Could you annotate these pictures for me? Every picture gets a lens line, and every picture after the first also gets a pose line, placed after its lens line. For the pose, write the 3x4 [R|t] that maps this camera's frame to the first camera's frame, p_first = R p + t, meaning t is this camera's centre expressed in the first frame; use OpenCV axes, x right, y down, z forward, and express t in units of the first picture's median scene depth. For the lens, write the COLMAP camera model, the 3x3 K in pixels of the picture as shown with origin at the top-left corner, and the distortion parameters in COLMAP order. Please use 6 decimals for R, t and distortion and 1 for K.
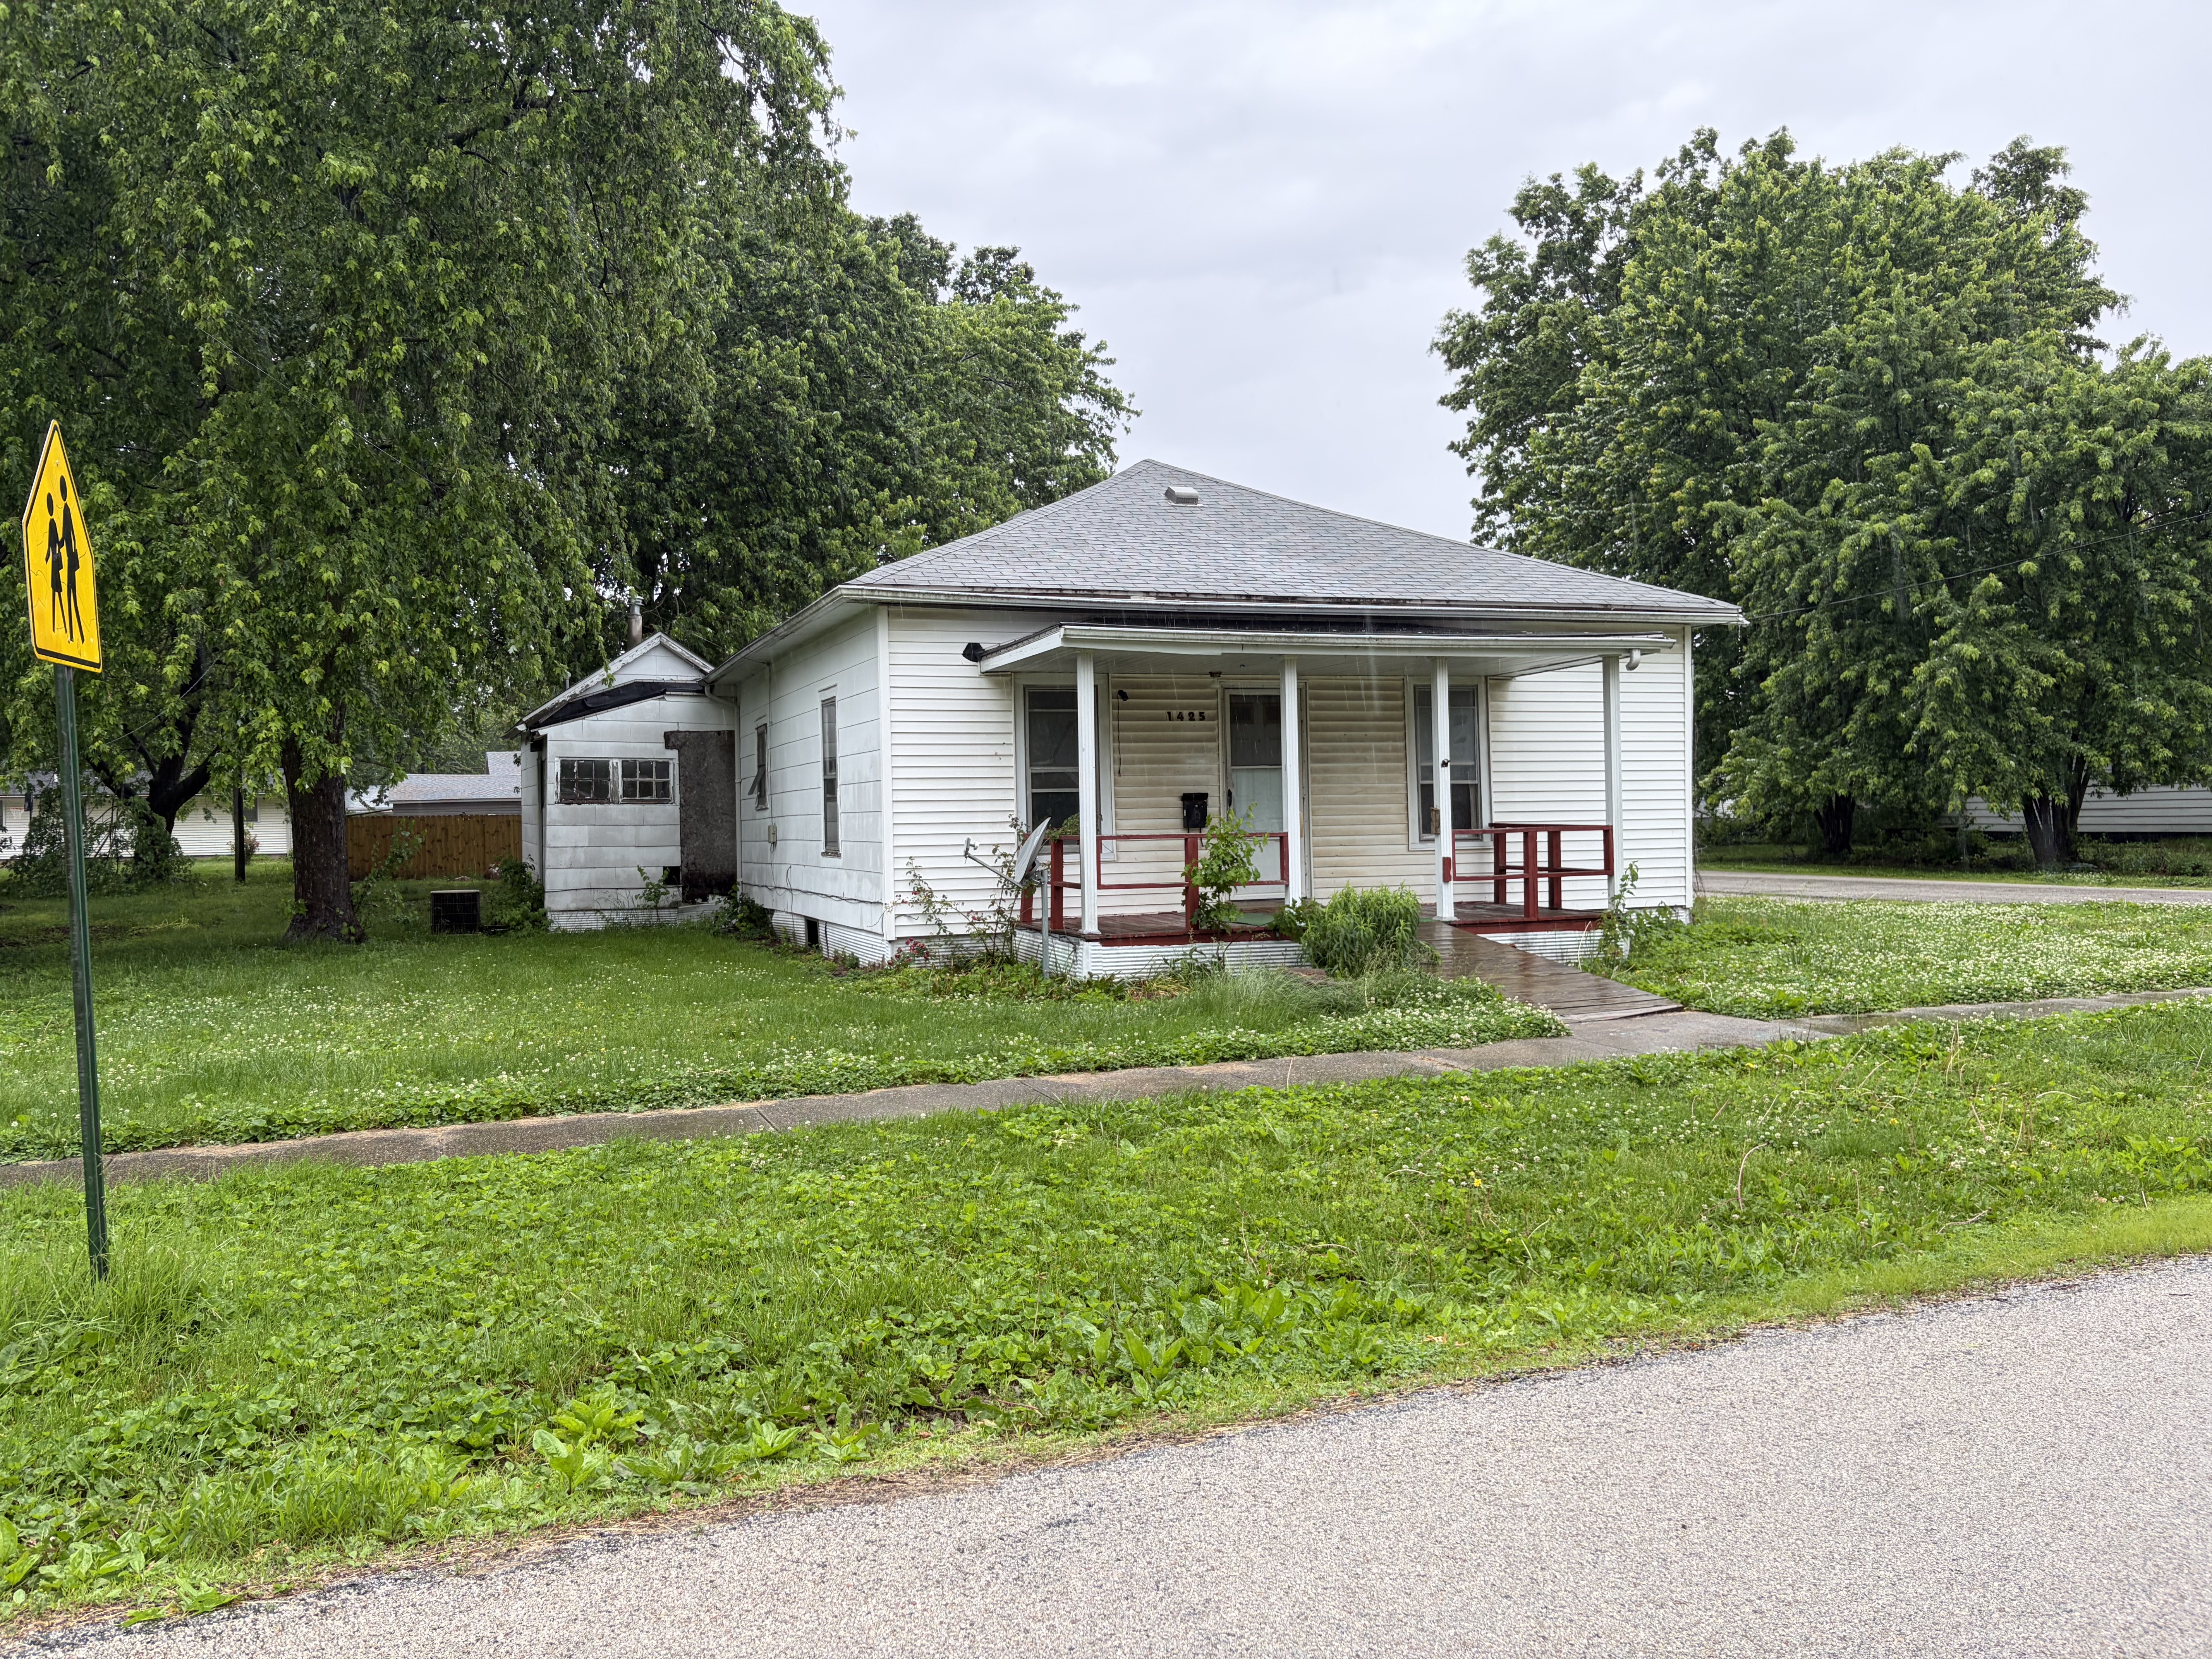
lens RADIAL K [[1699.8, 0, 1148.5], [0, 1699.8, 804.4], [0, 0, 1]] dist [0.129812, -0.002275]
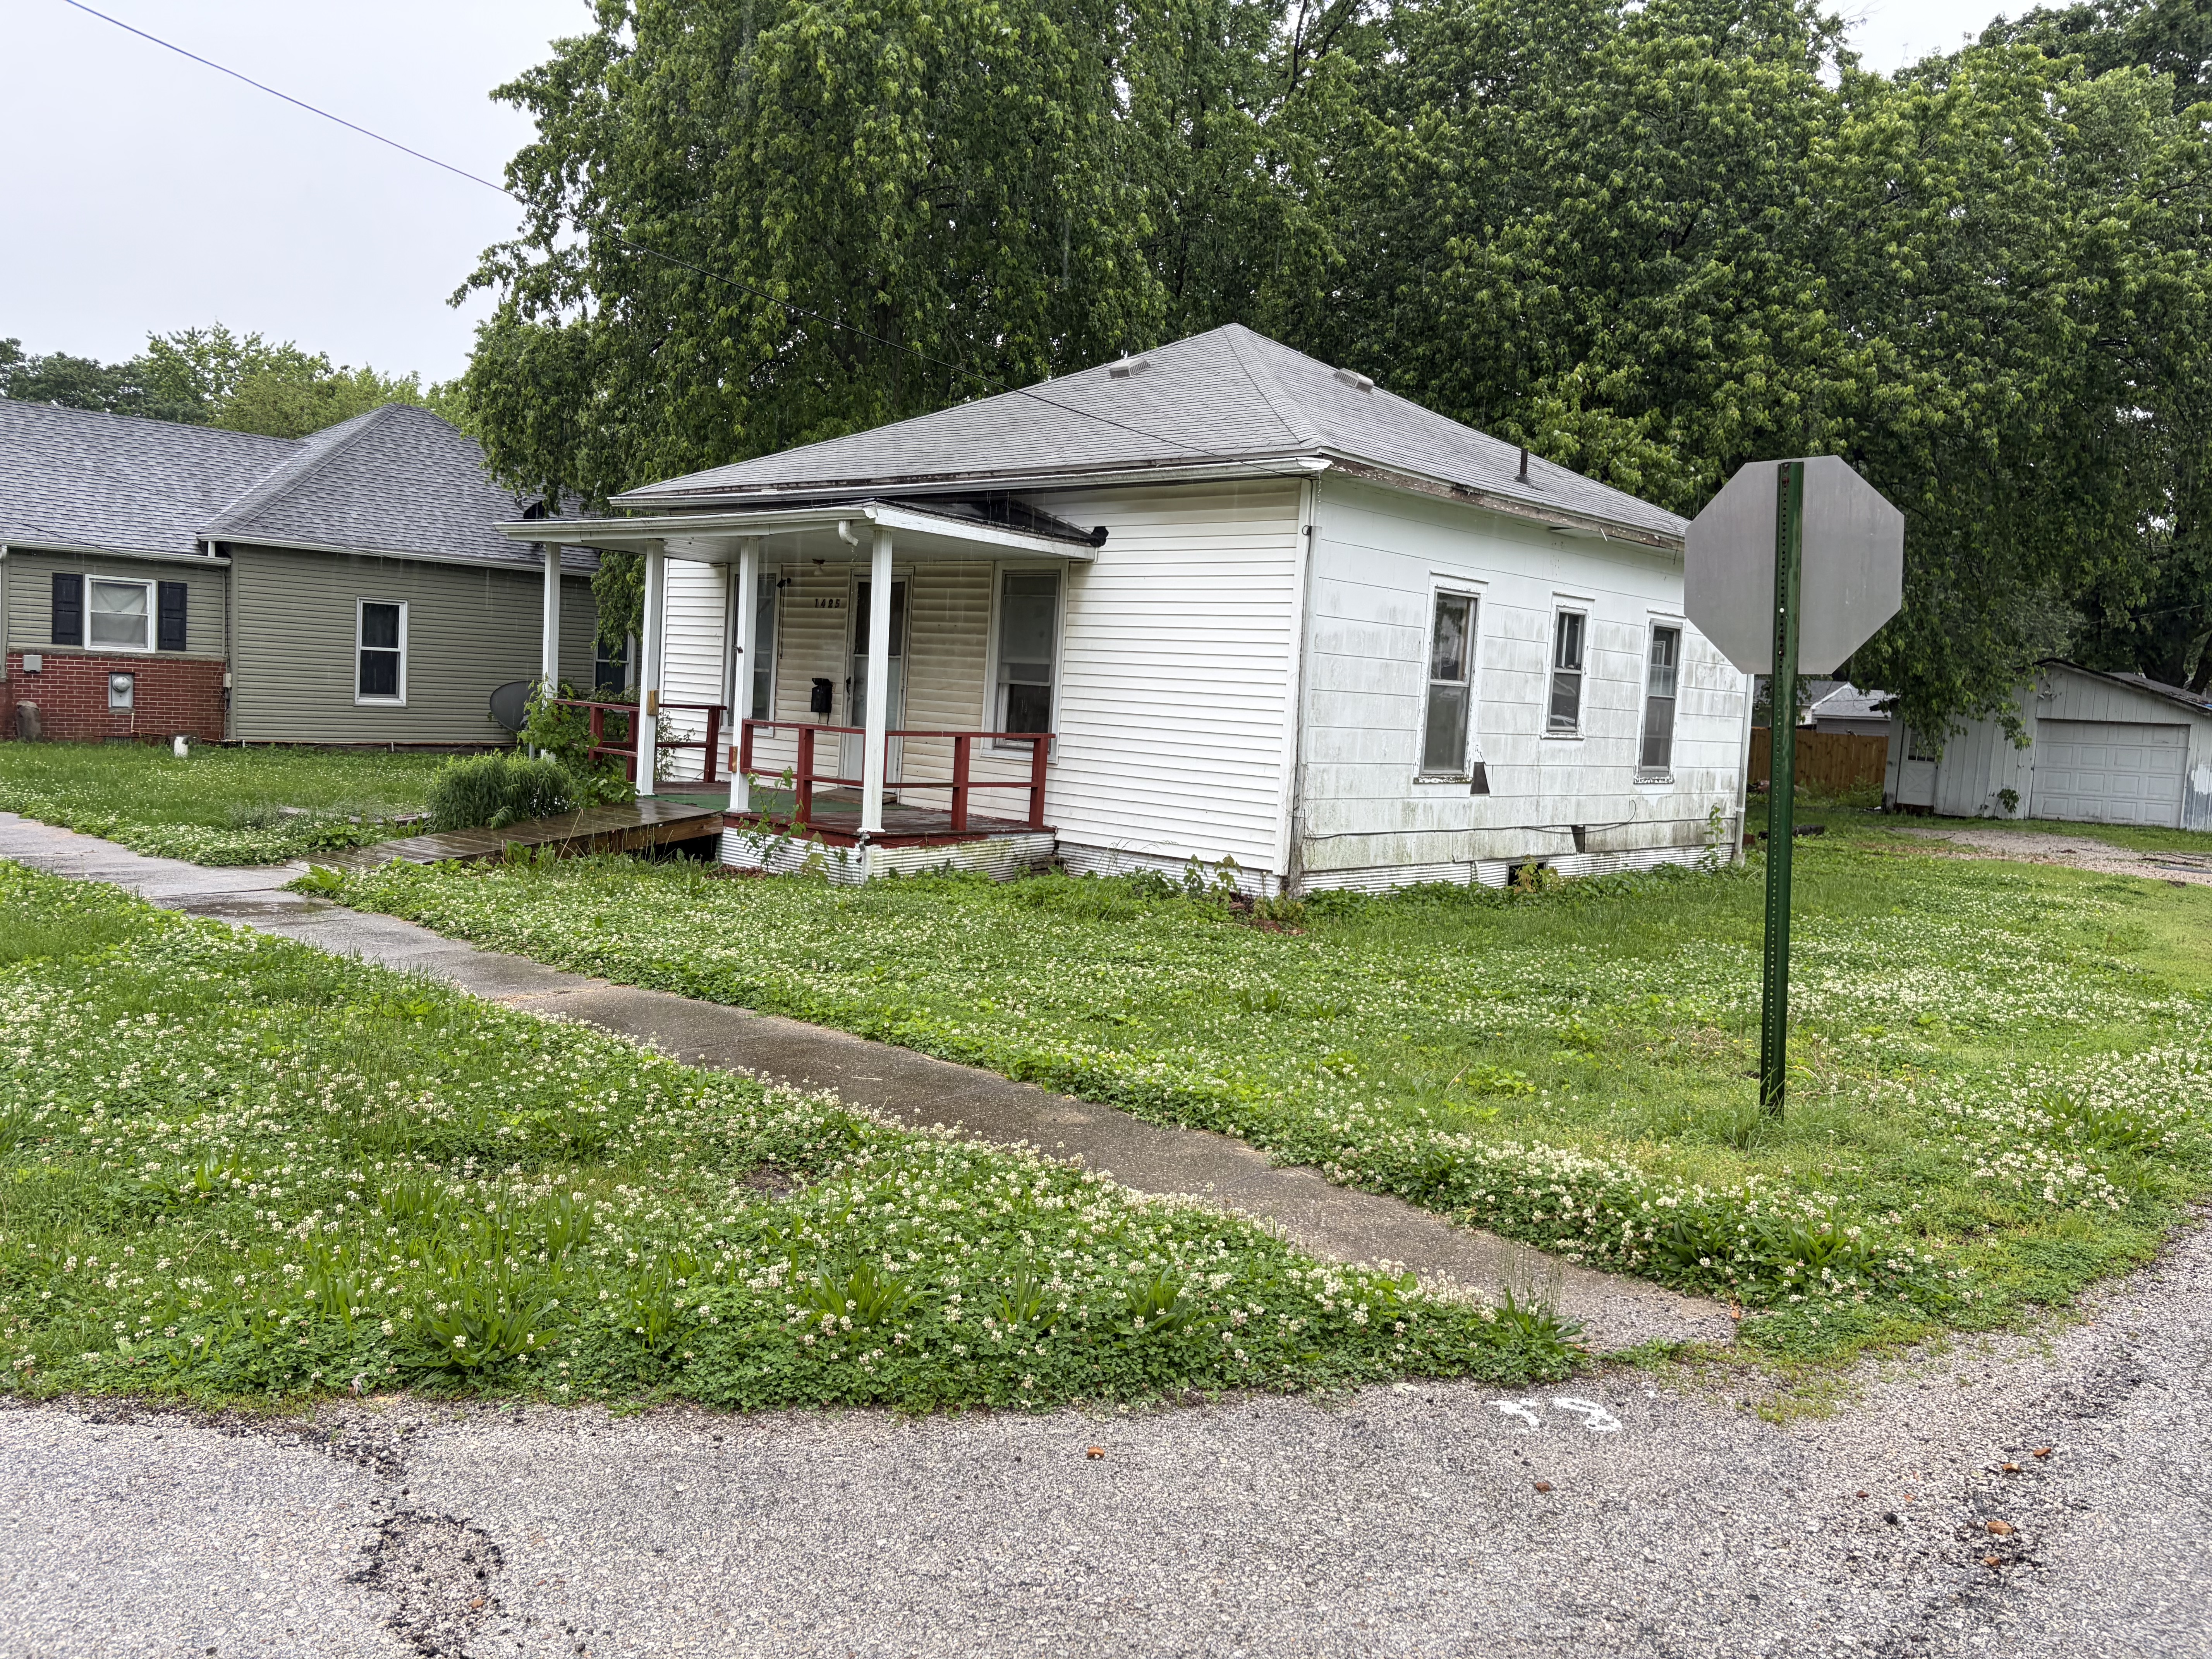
lens RADIAL K [[1718.8, 0, 1133.0], [0, 1718.8, 880.8], [0, 0, 1]] dist [0.044212, -0.008177]
pose [[0.472968, 0.141129, -0.869703, 1.034933], [-0.063877, 0.989983, 0.125909, -0.028402], [0.878761, -0.003997, 0.477245, 0.656023]]
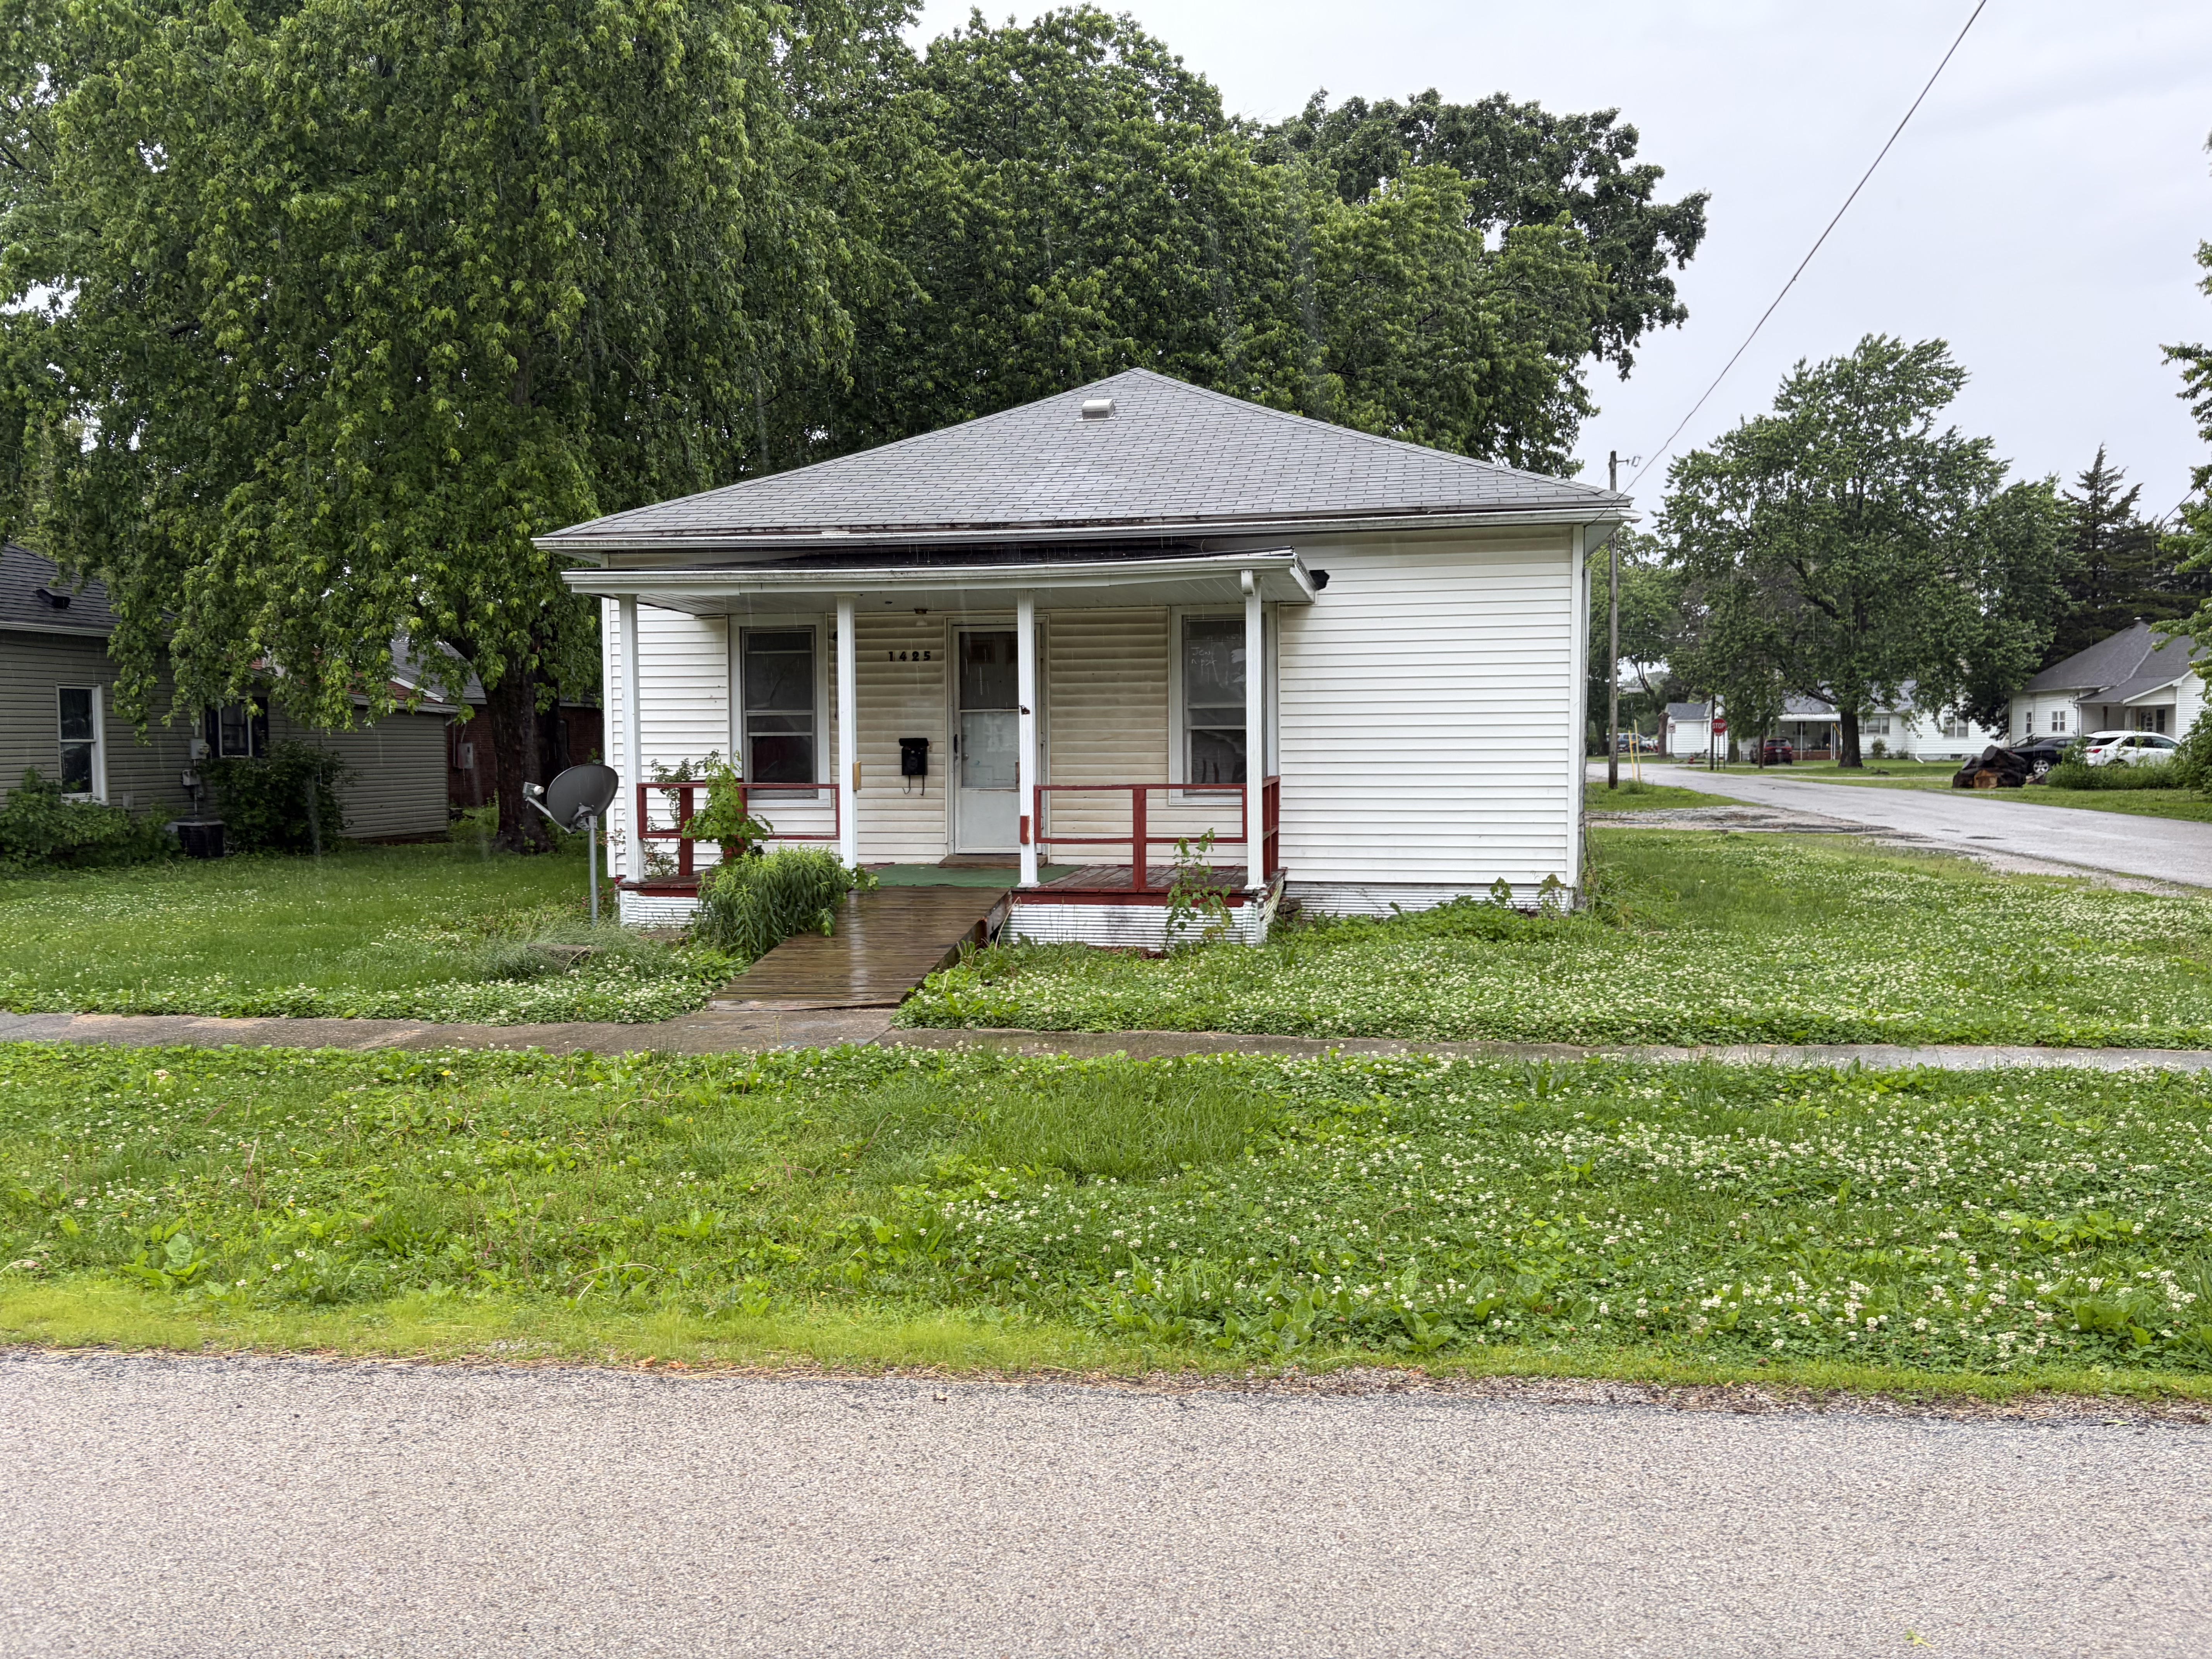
lens RADIAL K [[1718.8, 0, 1133.0], [0, 1718.8, 880.8], [0, 0, 1]] dist [0.044212, -0.008177]
pose [[0.864830, 0.051926, -0.499373, 0.607502], [-0.007170, 0.995813, 0.091129, -0.015441], [0.502014, -0.075231, 0.861581, 0.227170]]
